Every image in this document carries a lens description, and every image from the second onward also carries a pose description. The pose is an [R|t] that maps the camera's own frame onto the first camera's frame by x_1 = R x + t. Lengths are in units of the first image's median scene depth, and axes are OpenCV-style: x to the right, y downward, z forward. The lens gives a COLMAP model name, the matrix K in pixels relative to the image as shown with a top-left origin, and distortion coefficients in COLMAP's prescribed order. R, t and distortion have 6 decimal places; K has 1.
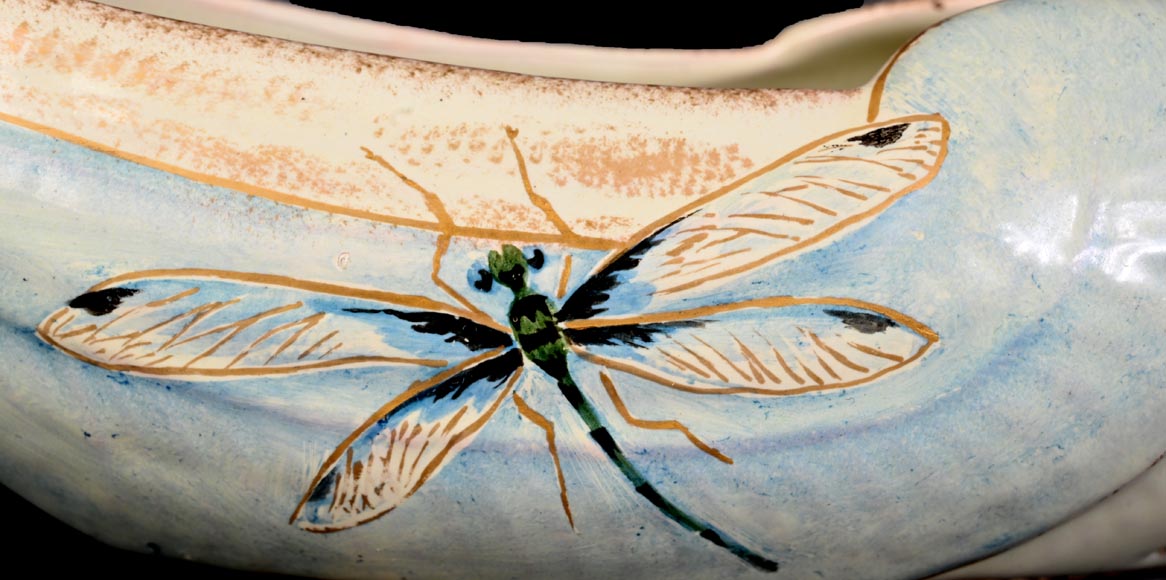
lens RADIAL K [[2247.3, 0, 576.5], [0, 2247.3, 292.8], [0, 0, 1]] dist [-0.006242, 0.000000]
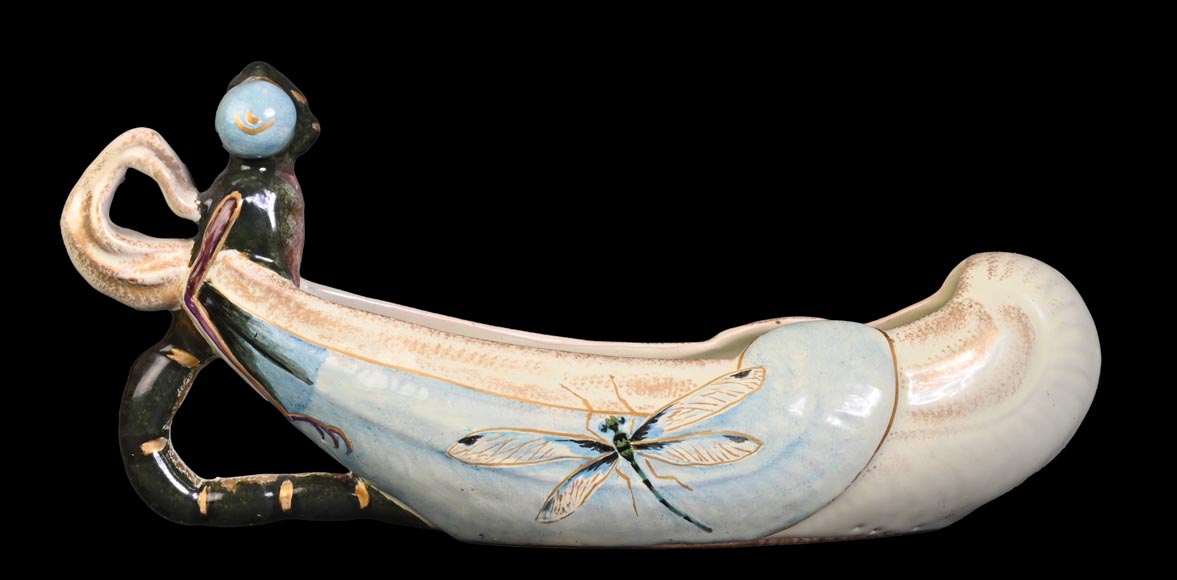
lens RADIAL K [[2467.6, 0, 586.6], [0, 2467.6, 292.5], [0, 0, 1]] dist [-0.113995, 0.000000]
pose [[0.999340, -0.030741, -0.019370, 0.002803], [0.028322, 0.992994, -0.114718, 0.180269], [0.022761, 0.114094, 0.993209, -2.121310]]
